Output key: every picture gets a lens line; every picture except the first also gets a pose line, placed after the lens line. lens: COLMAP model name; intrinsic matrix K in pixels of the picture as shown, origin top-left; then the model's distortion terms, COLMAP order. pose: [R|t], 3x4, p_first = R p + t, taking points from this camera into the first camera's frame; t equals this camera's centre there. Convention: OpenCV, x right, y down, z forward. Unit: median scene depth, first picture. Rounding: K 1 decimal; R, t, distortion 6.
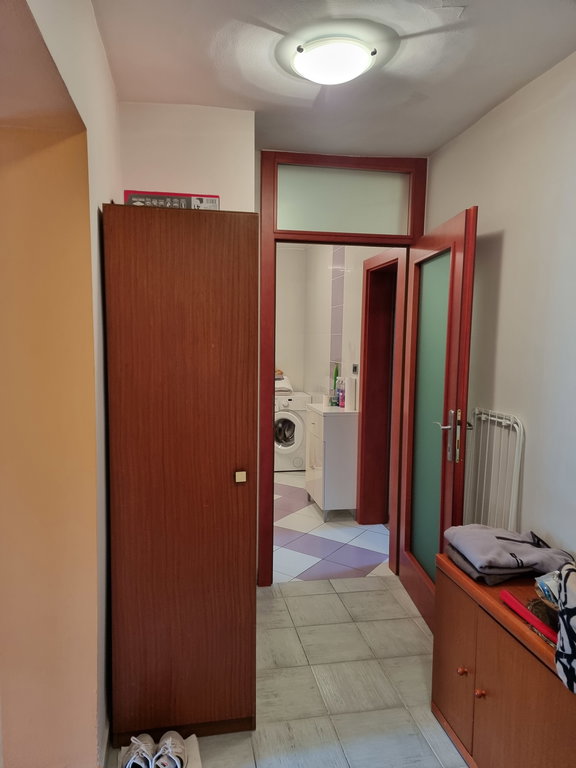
lens RADIAL K [[527.9, 0, 281.9], [0, 527.9, 394.7], [0, 0, 1]] dist [0.093205, -0.077164]
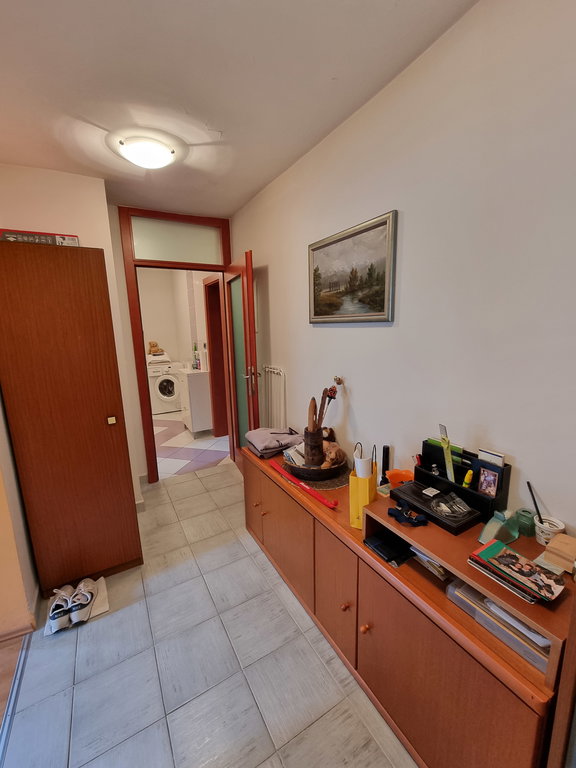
lens RADIAL K [[314.6, 0, 288.0], [0, 314.6, 385.5], [0, 0, 1]] dist [-0.007830, 0.000366]
pose [[0.940891, -0.097306, 0.324431, 0.101701], [0.070470, 0.993123, 0.093493, 0.001490], [-0.331297, -0.065104, 0.941278, -0.037380]]
